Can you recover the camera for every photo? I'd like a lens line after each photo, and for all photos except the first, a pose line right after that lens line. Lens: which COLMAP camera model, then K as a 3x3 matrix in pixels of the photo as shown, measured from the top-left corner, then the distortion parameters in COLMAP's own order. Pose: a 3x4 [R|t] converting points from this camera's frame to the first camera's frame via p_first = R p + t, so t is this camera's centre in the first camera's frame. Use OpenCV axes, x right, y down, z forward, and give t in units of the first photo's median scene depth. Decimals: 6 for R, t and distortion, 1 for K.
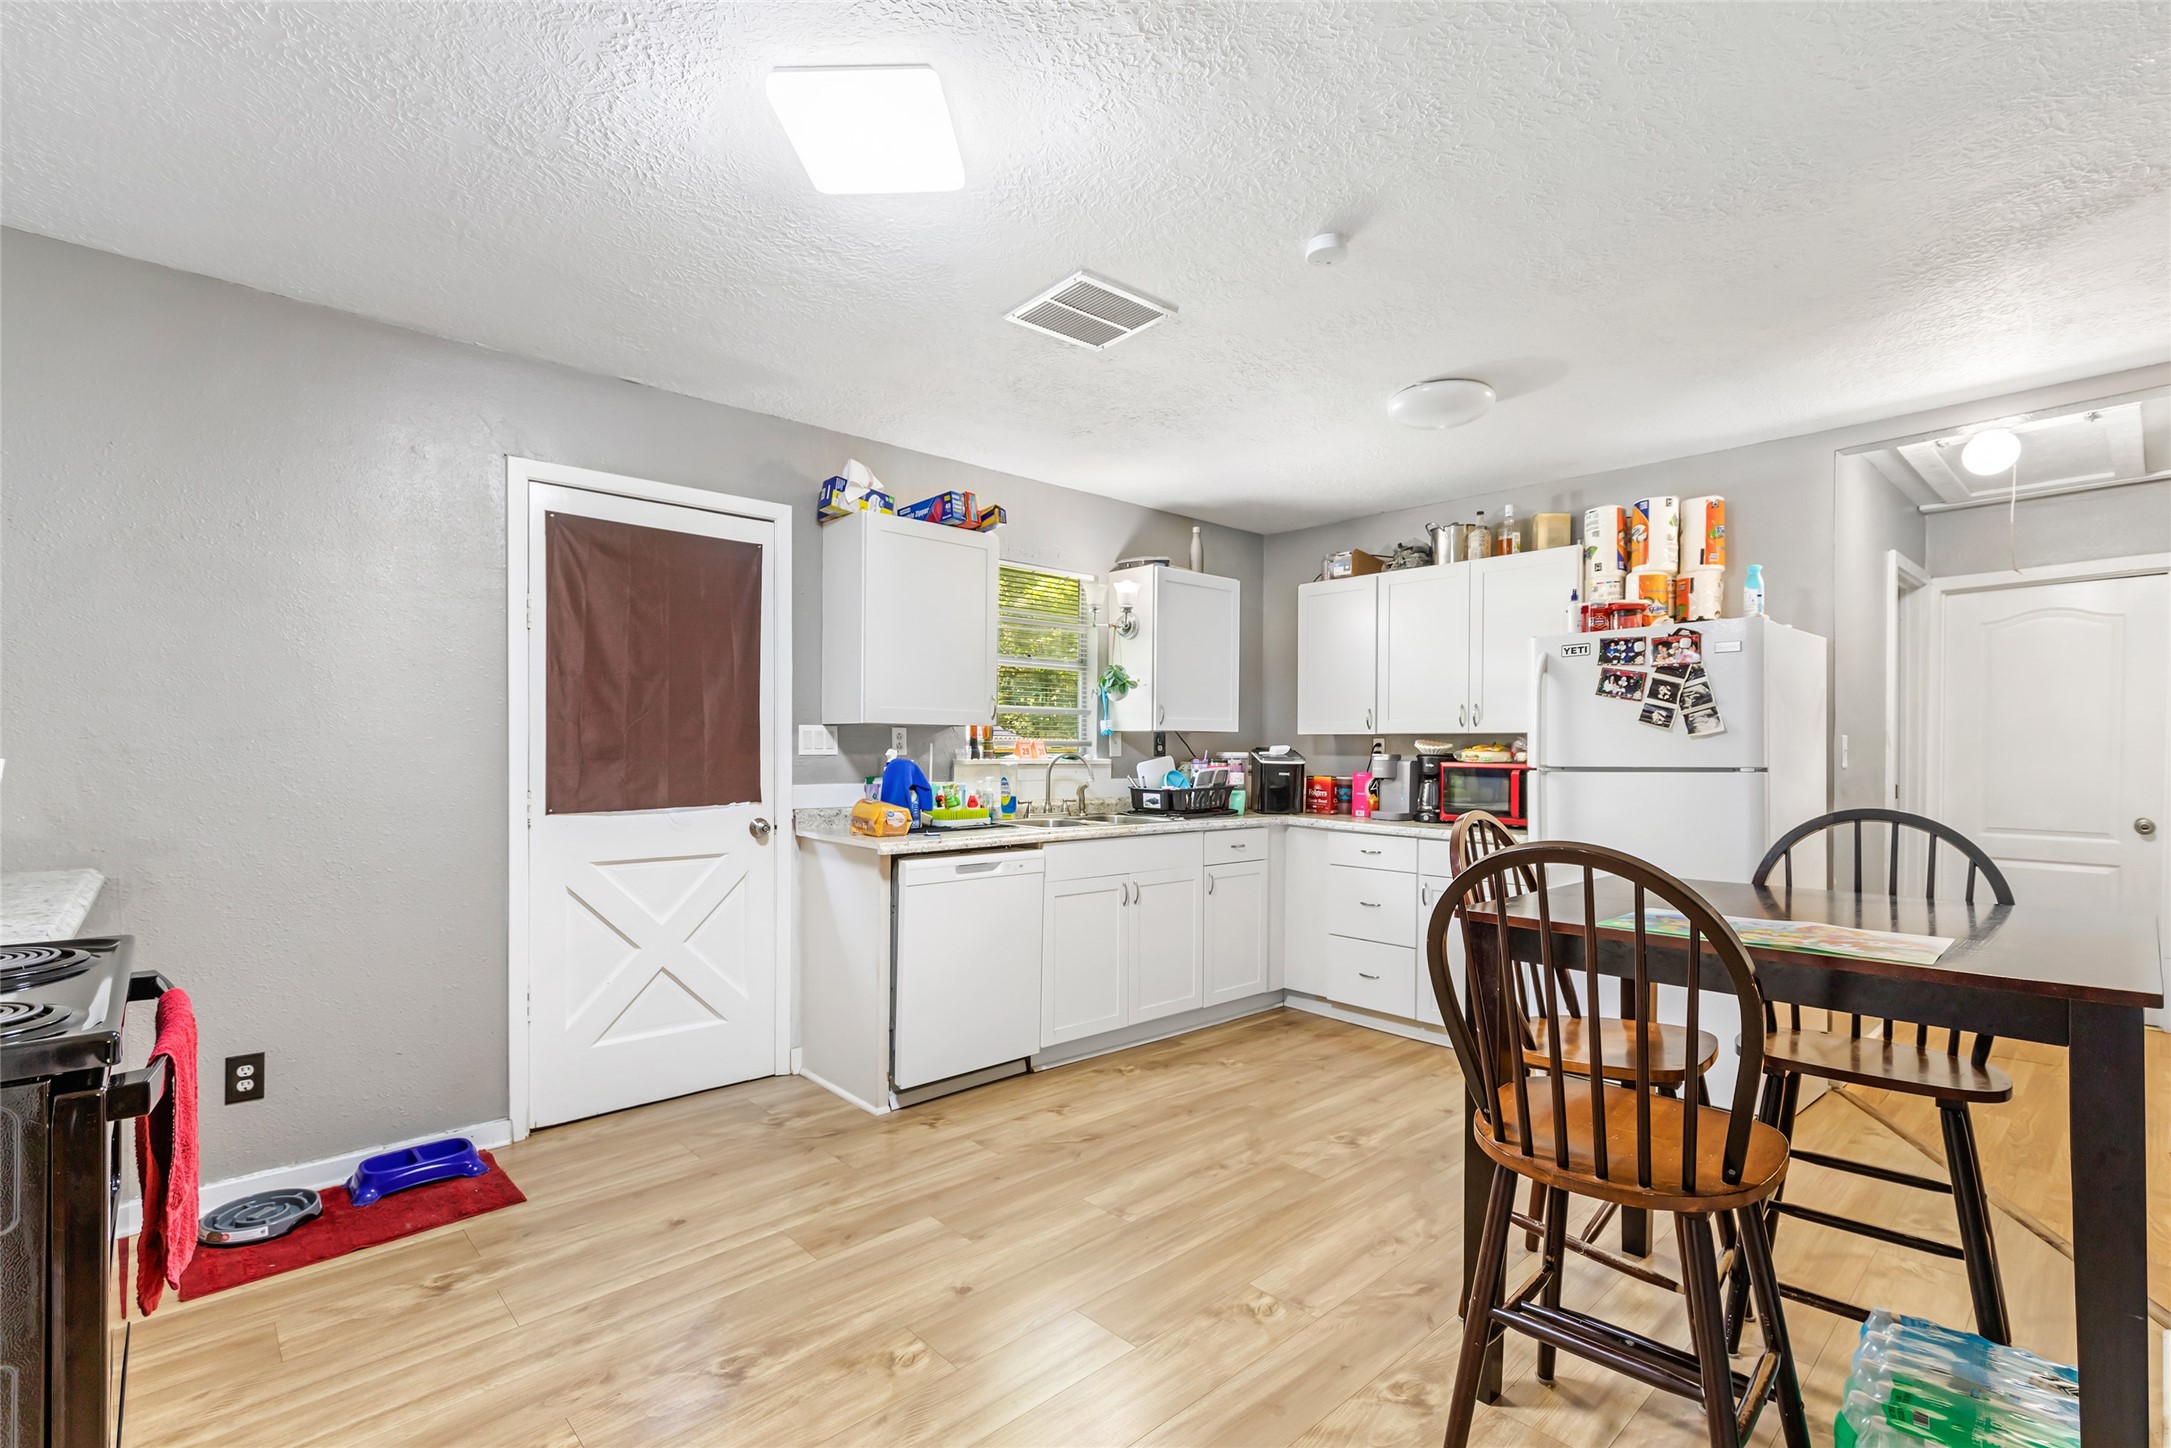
lens RADIAL K [[991.6, 0, 1090.7], [0, 991.6, 755.5], [0, 0, 1]] dist [0.007669, 0.000118]
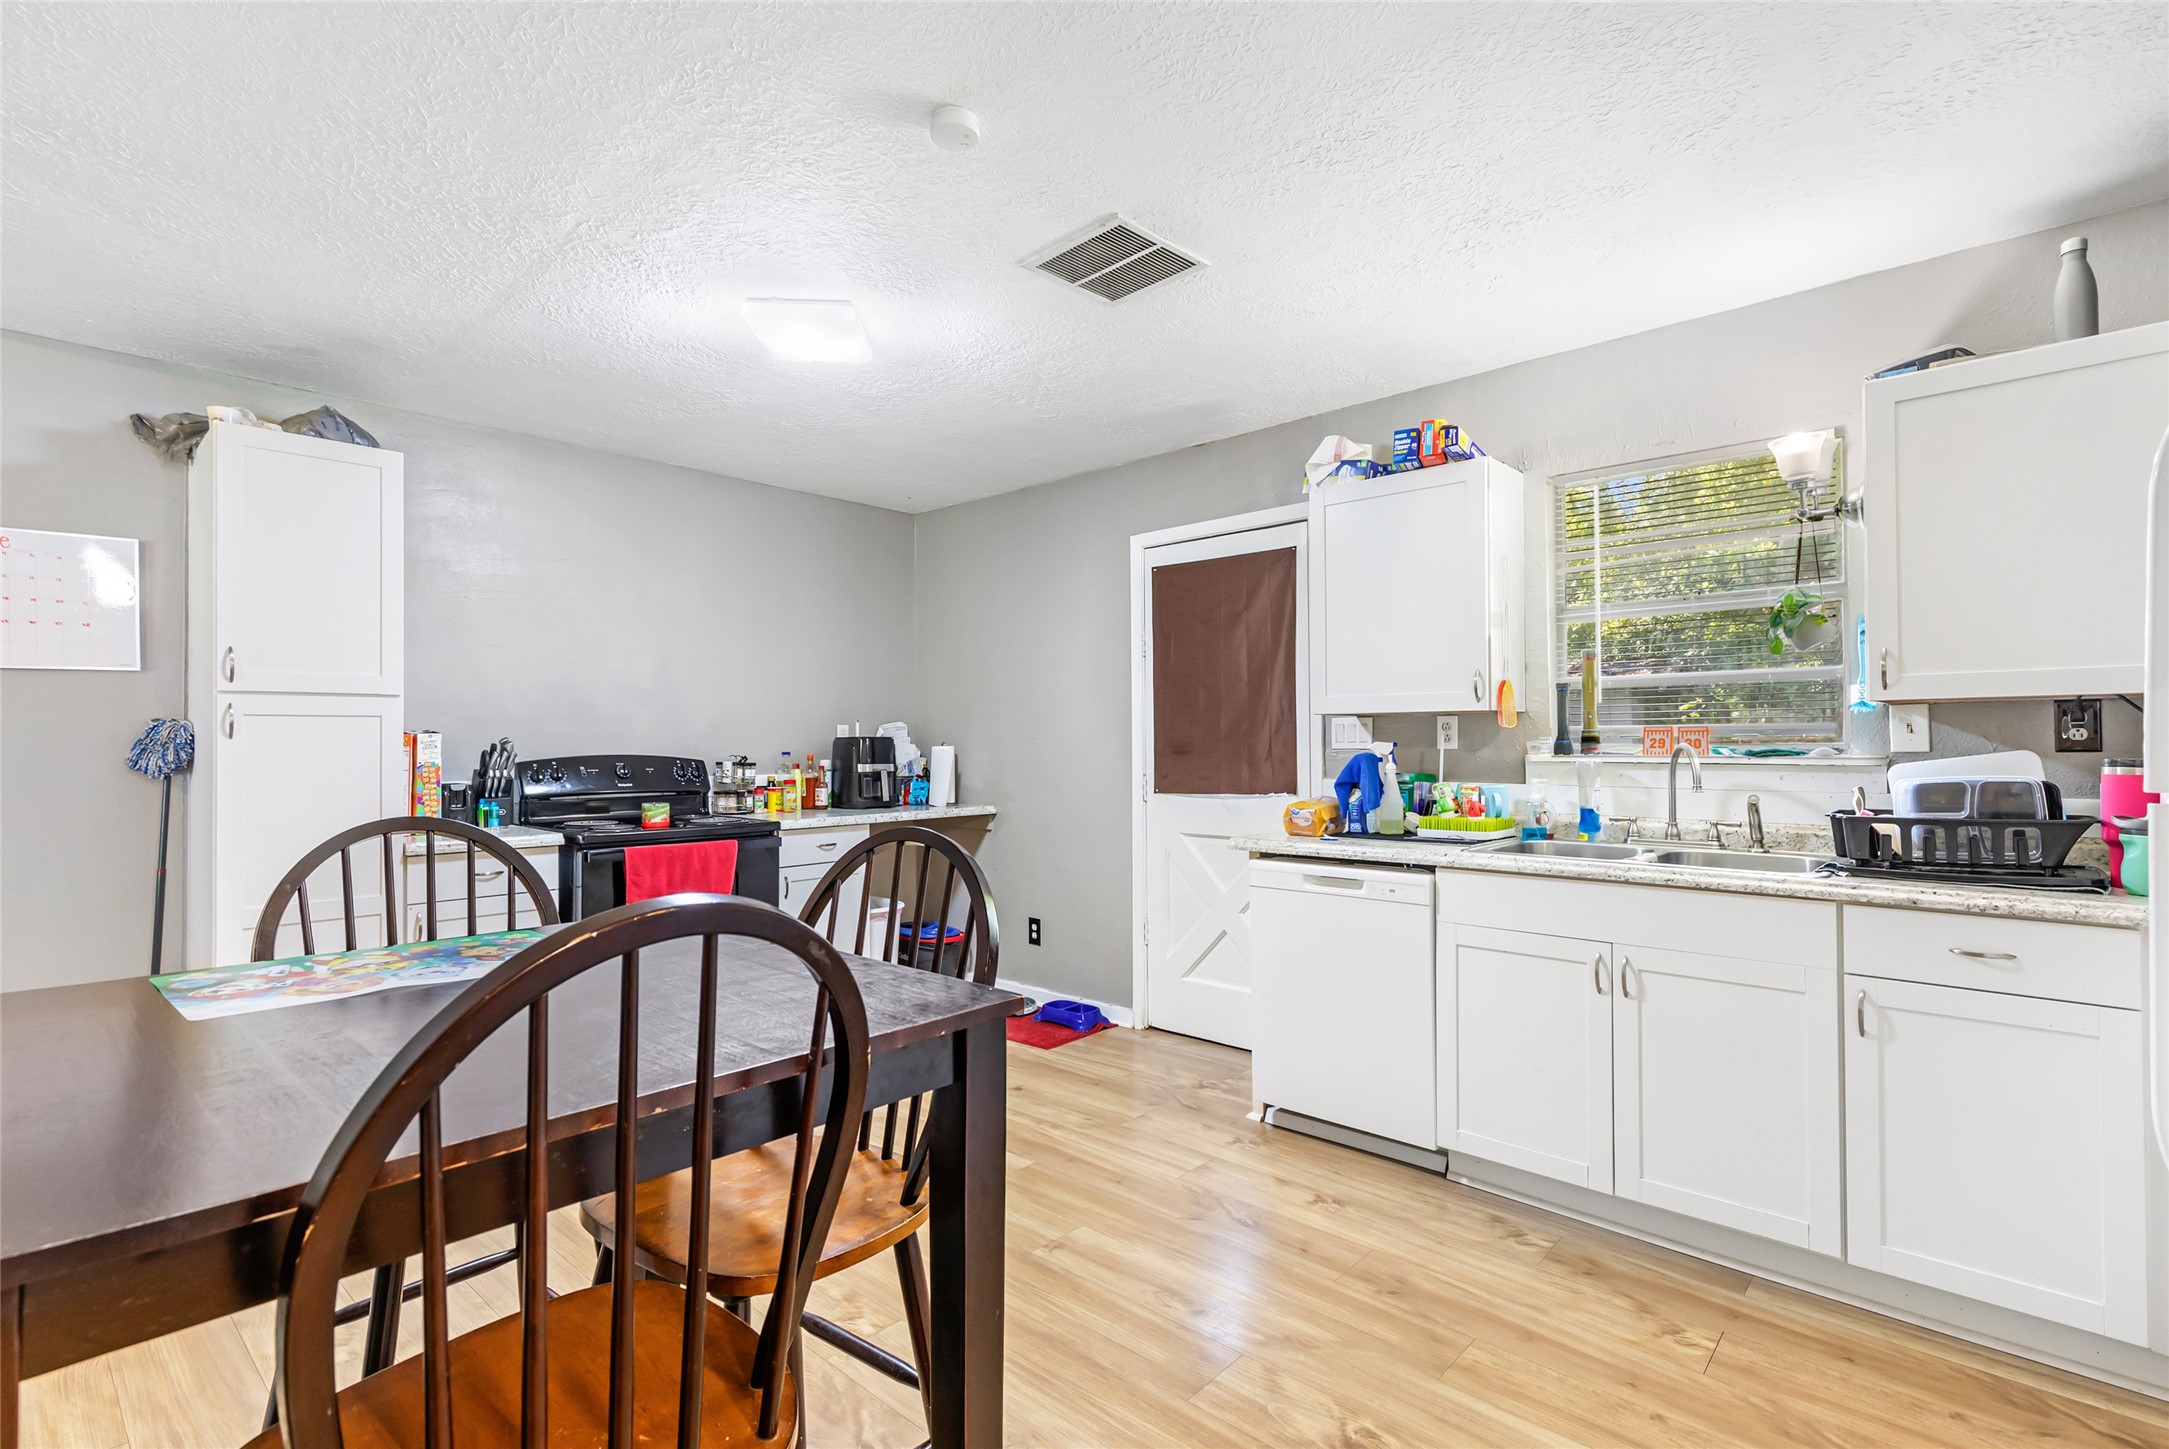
lens RADIAL K [[1079.2, 0, 1131.9], [0, 1079.2, 735.8], [0, 0, 1]] dist [0.004445, 0.000713]
pose [[0.066697, -0.013085, -0.997687, 0.899698], [-0.003125, 0.999906, -0.013323, 0.001903], [0.997768, 0.004006, 0.066650, 0.872599]]
